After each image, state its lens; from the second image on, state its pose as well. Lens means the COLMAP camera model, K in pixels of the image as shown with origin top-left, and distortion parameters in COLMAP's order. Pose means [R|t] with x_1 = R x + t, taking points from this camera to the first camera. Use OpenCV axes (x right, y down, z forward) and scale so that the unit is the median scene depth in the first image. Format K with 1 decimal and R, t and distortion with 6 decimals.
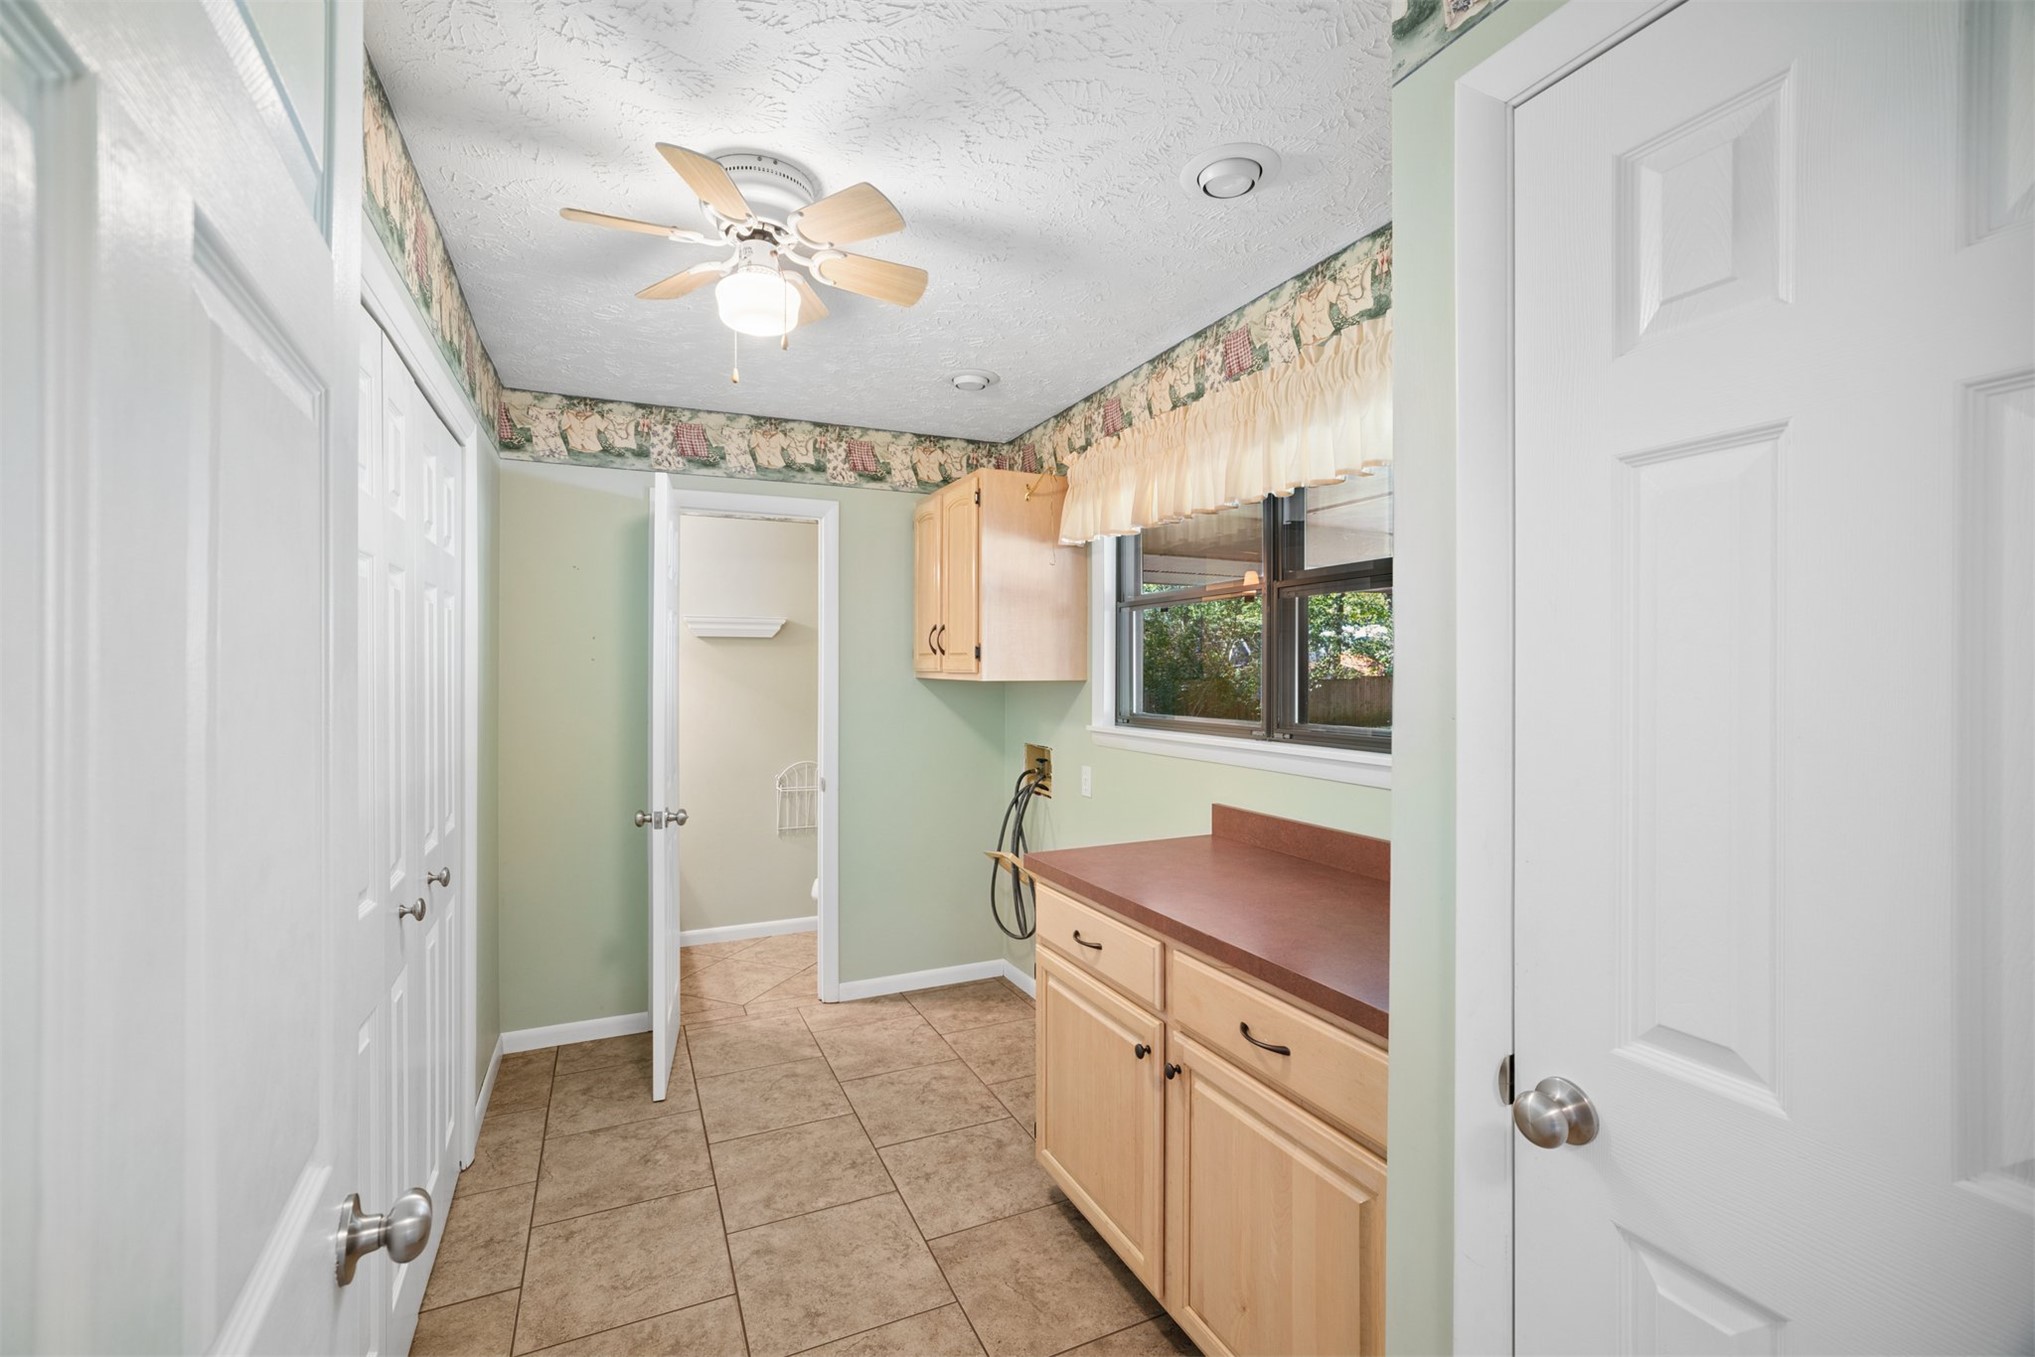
lens RADIAL K [[853.5, 0, 1015.3], [0, 853.5, 670.4], [0, 0, 1]] dist [-0.011842, -0.000031]
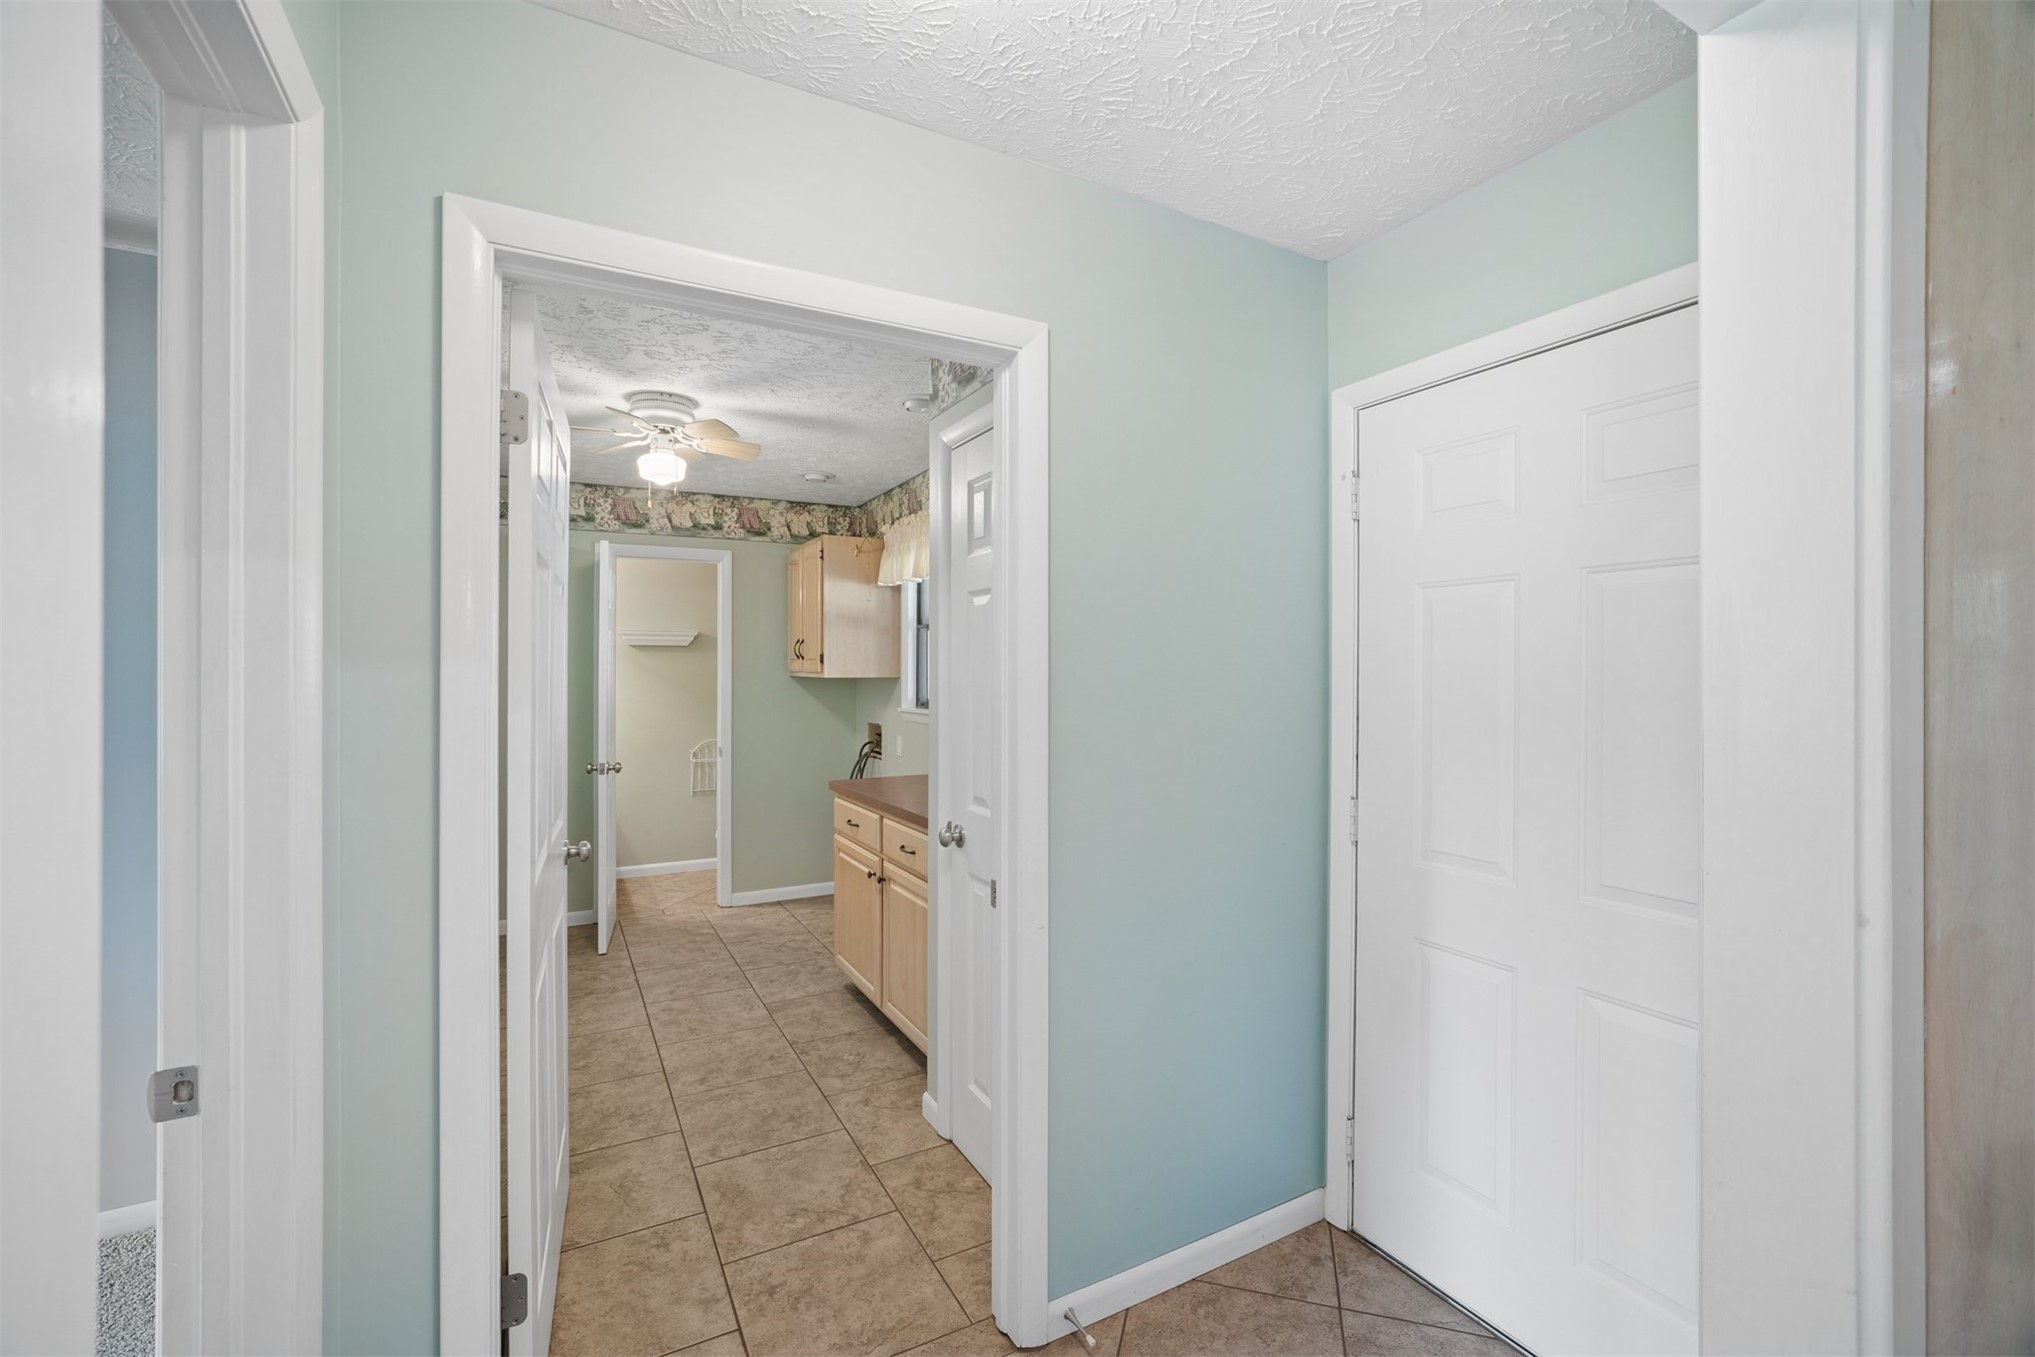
lens RADIAL K [[853.5, 0, 1010.2], [0, 853.5, 671.3], [0, 0, 1]] dist [-0.011842, -0.000031]
pose [[0.998163, 0.000707, 0.060578, 0.177415], [-0.000710, 1.000000, 0.000031, 0.000793], [-0.060578, -0.000074, 0.998163, -0.461113]]
